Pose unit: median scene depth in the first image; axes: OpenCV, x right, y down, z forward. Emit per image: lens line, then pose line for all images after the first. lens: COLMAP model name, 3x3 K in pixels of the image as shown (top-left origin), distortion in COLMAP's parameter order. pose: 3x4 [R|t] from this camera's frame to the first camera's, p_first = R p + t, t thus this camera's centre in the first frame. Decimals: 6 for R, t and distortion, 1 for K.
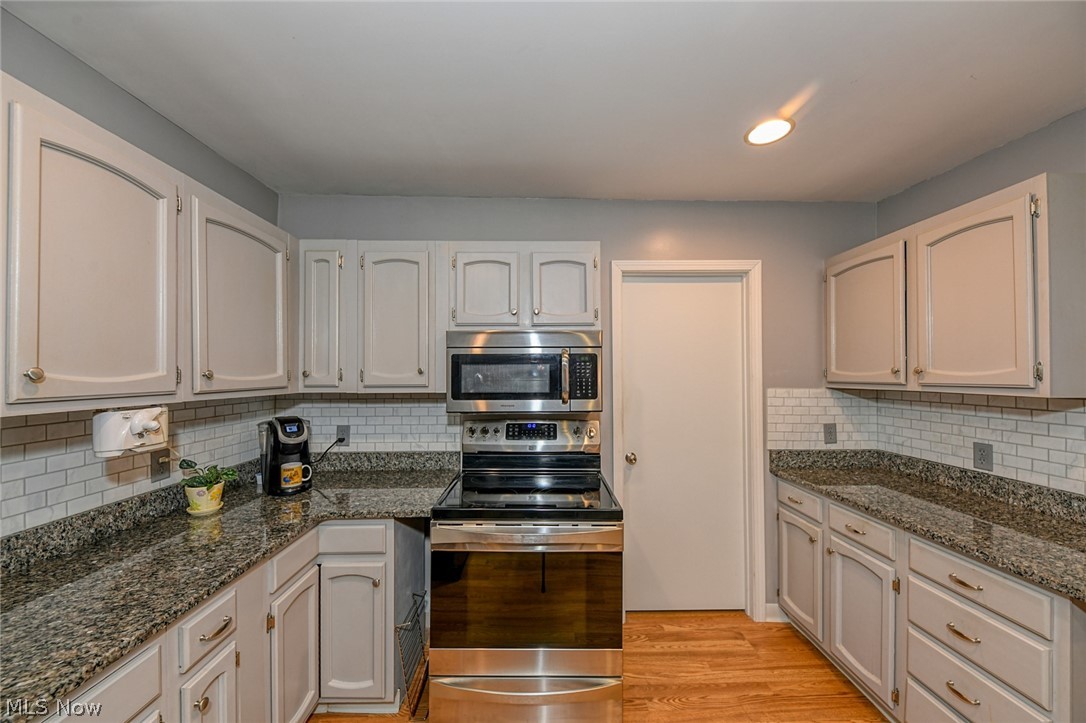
lens RADIAL K [[384.3, 0, 541.6], [0, 384.3, 366.0], [0, 0, 1]] dist [-0.001916, -0.000160]
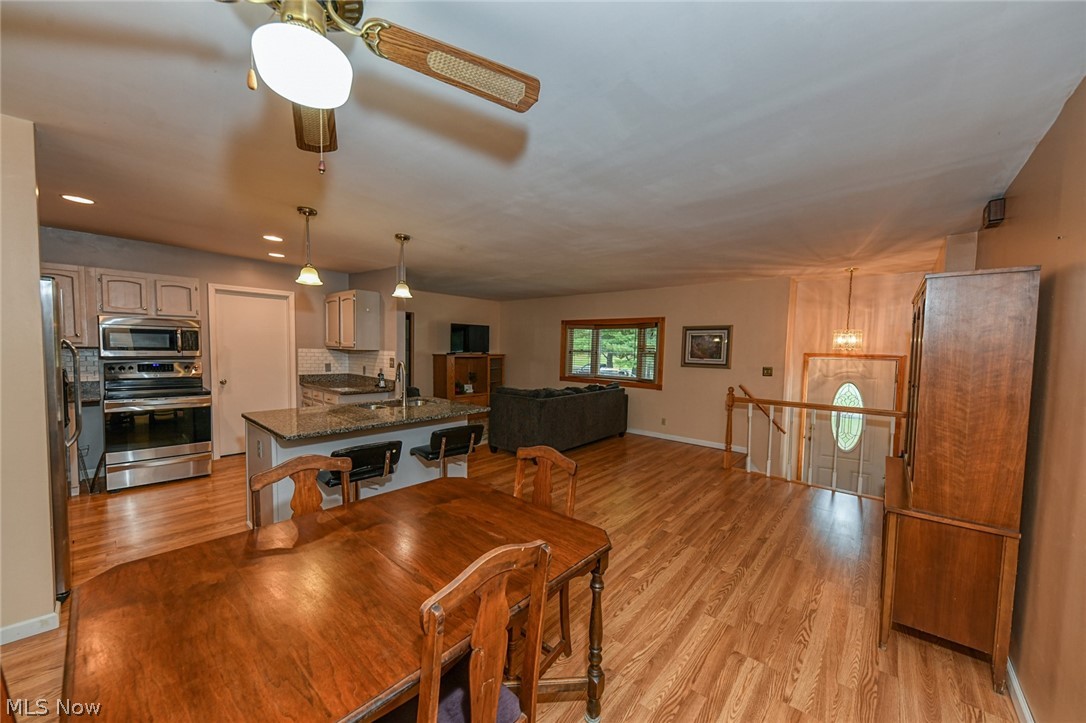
lens RADIAL K [[384.3, 0, 539.1], [0, 384.3, 365.1], [0, 0, 1]] dist [-0.001916, -0.000160]
pose [[0.682523, -0.017702, 0.730650, -0.122278], [-0.026712, 0.998435, 0.049142, 0.006194], [-0.730376, -0.053058, 0.680981, -1.762037]]
